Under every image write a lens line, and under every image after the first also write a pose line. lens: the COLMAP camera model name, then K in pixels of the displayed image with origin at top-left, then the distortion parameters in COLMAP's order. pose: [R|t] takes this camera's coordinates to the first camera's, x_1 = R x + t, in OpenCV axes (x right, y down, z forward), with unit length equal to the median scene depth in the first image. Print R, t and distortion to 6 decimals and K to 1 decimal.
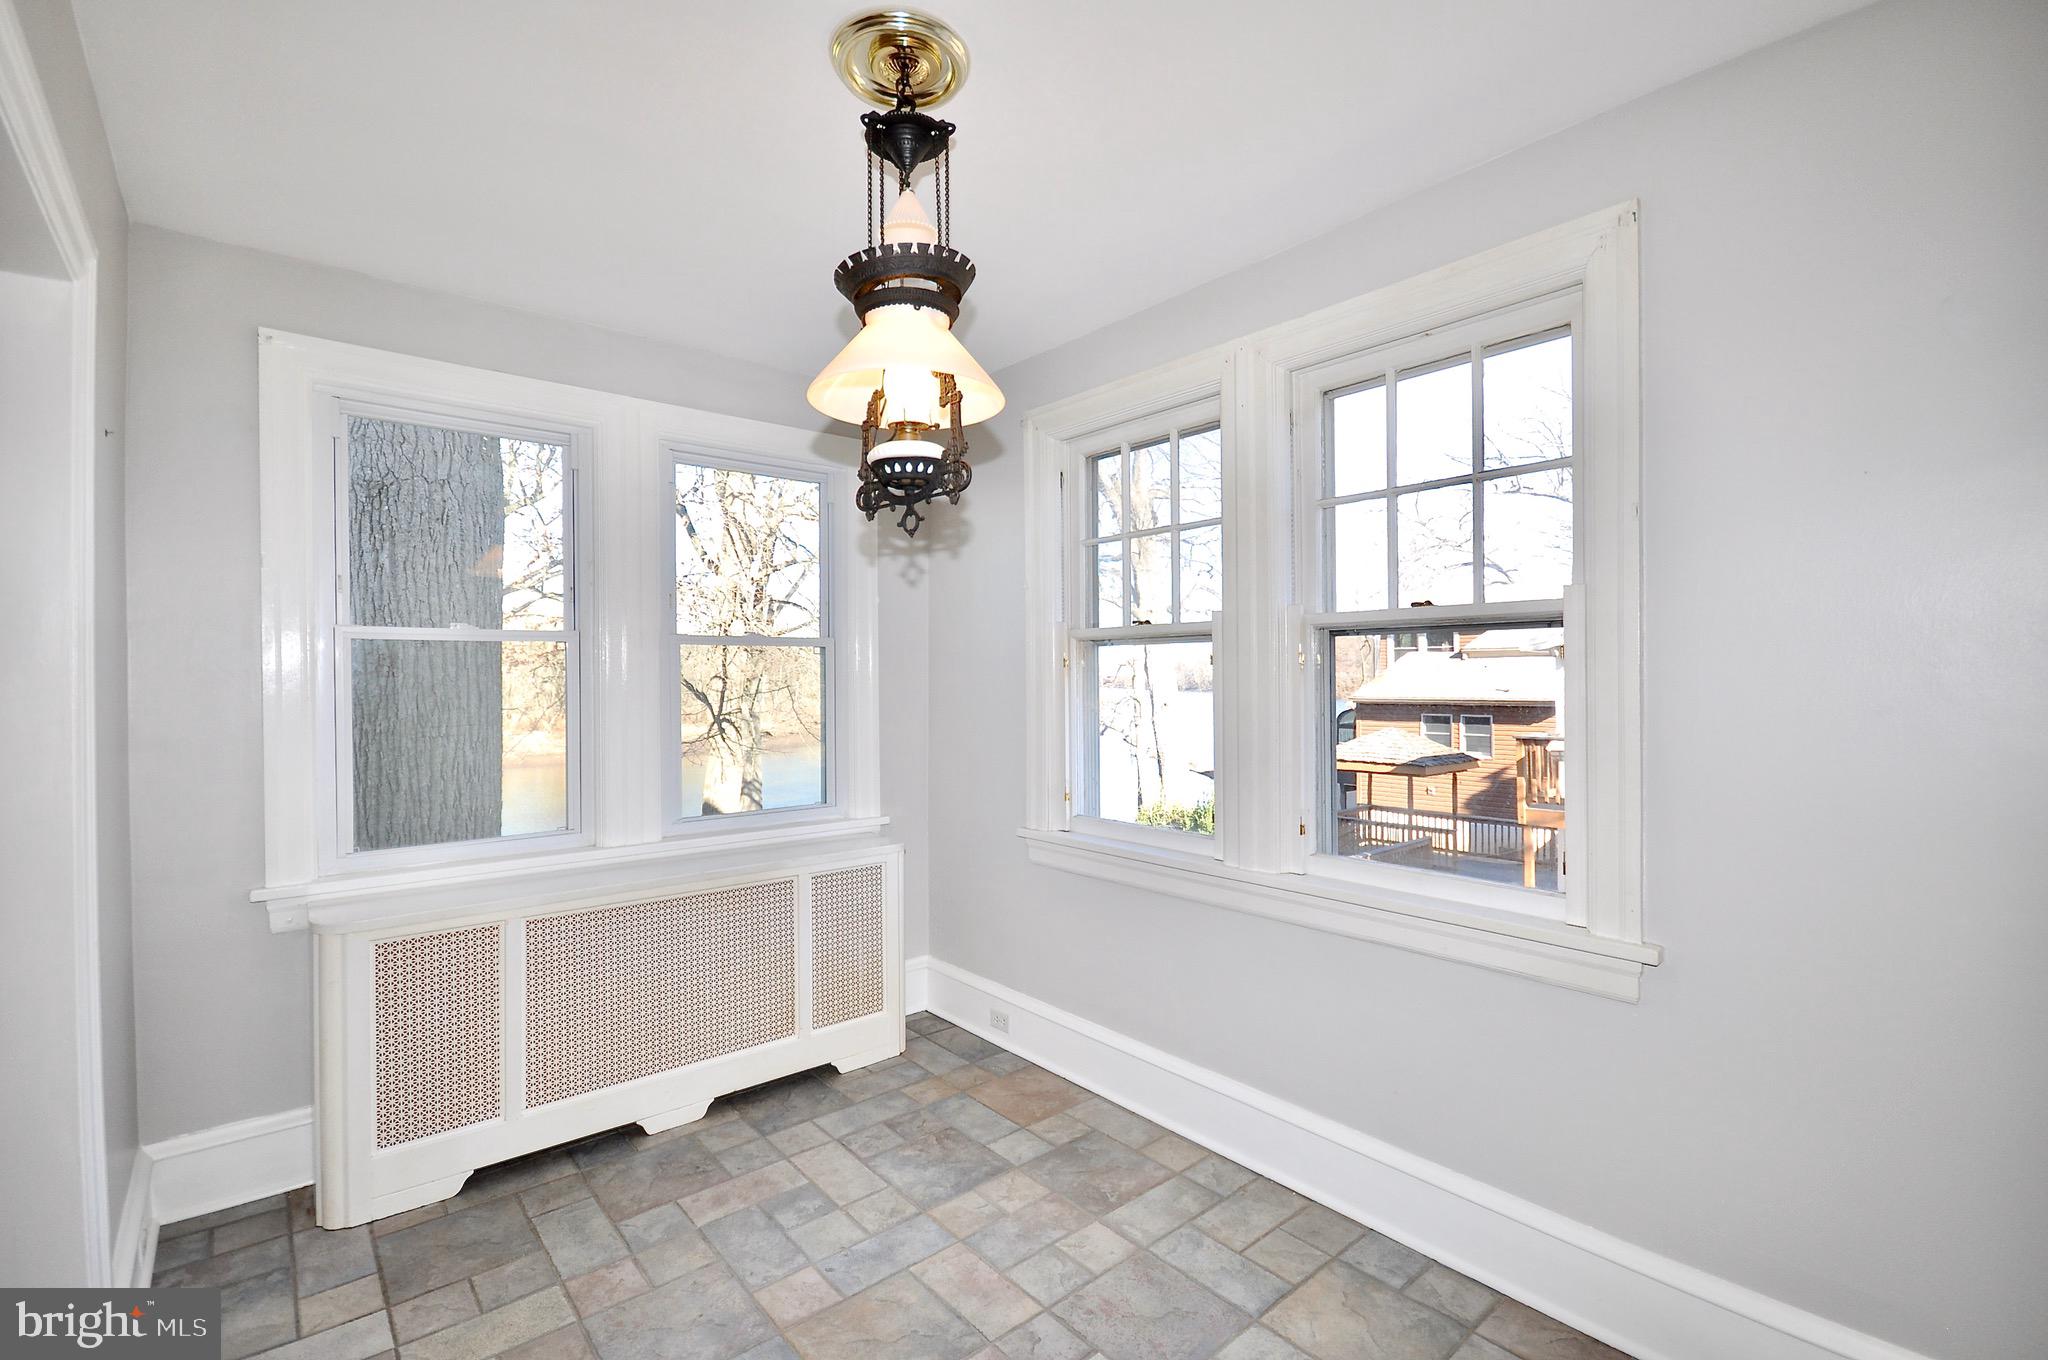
lens RADIAL K [[894.2, 0, 1017.5], [0, 894.2, 678.4], [0, 0, 1]] dist [0.001080, -0.000547]
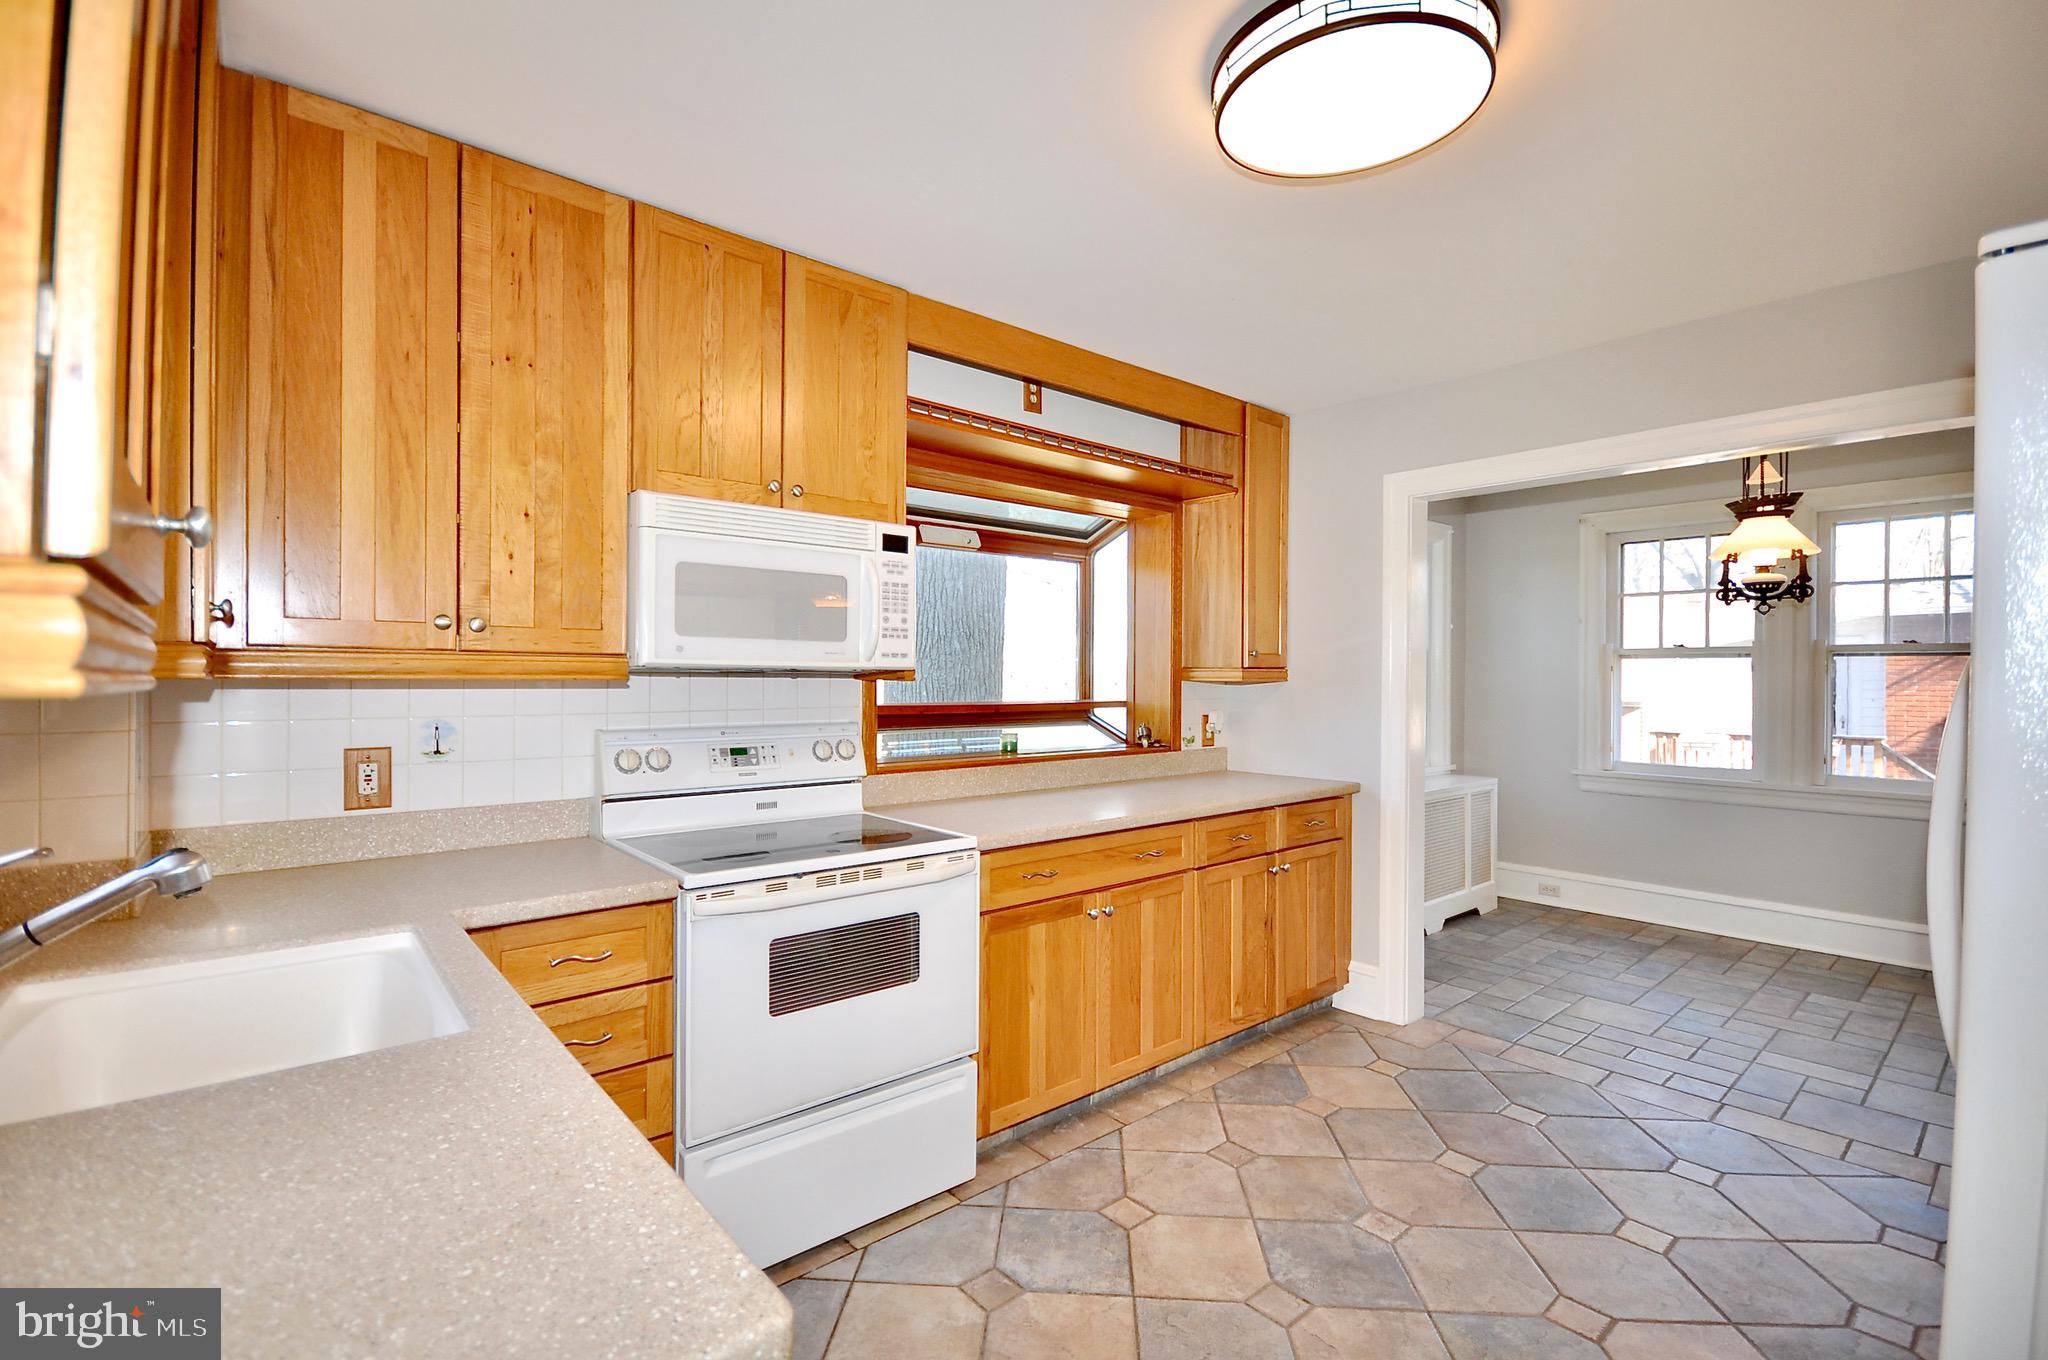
lens RADIAL K [[918.3, 0, 1013.0], [0, 918.3, 676.8], [0, 0, 1]] dist [0.000446, -0.000673]
pose [[0.999807, 0.010365, 0.016687, -1.422348], [-0.010390, 0.999945, 0.001405, 0.009368], [-0.016672, -0.001578, 0.999860, -0.887929]]
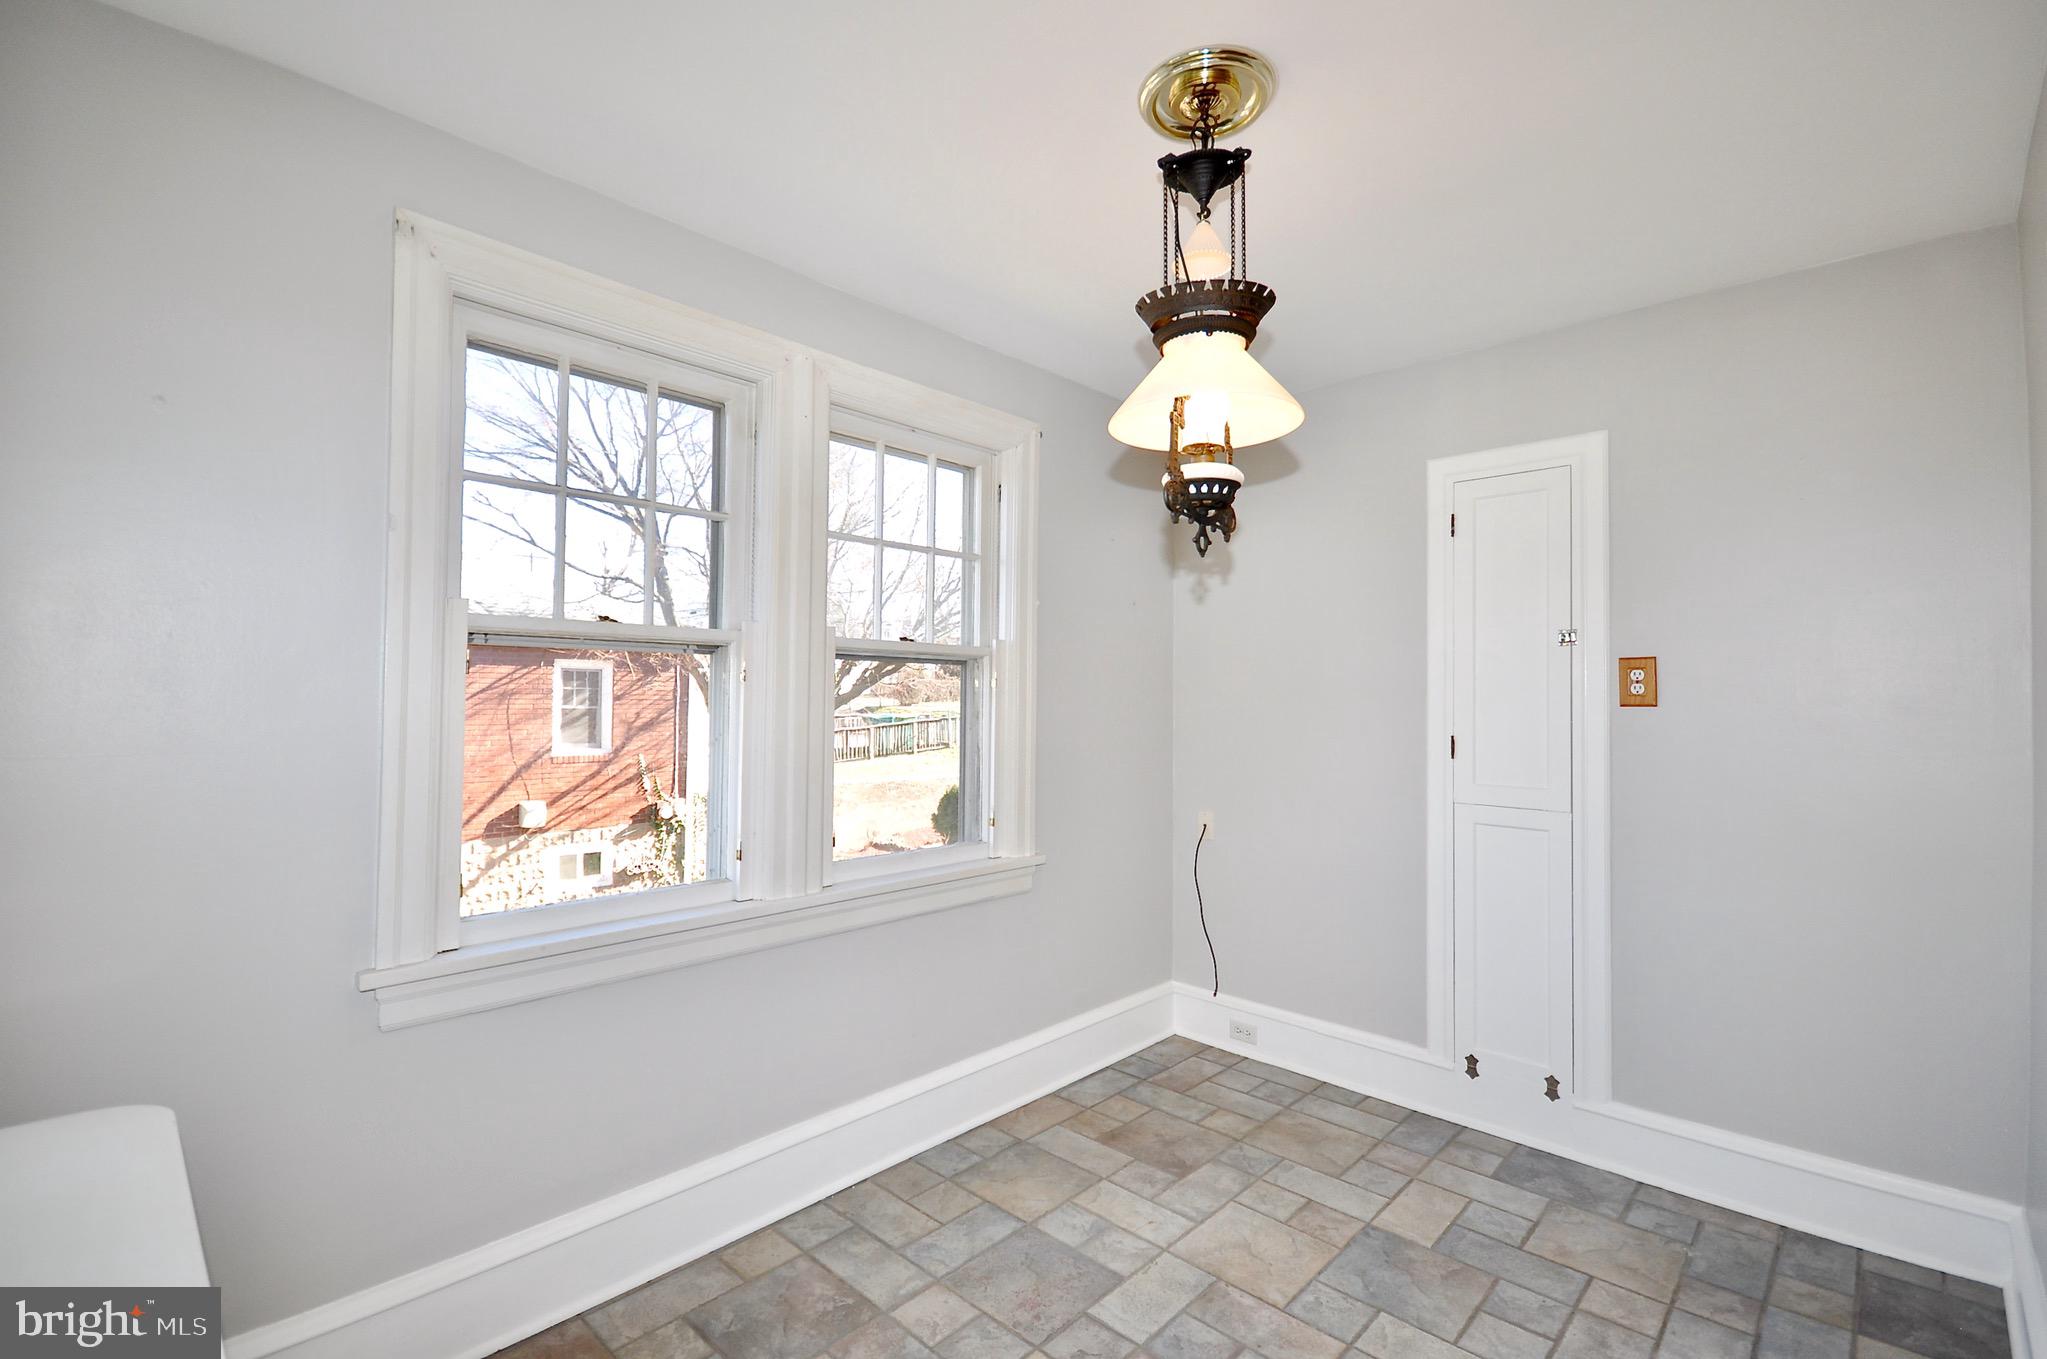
lens RADIAL K [[903.2, 0, 1017.0], [0, 903.2, 675.6], [0, 0, 1]] dist [-0.000831, -0.000568]
pose [[-0.109914, 0.032088, 0.993423, -0.779039], [-0.003345, 0.999461, -0.032653, 0.008878], [-0.993936, -0.006912, -0.109747, 0.922498]]
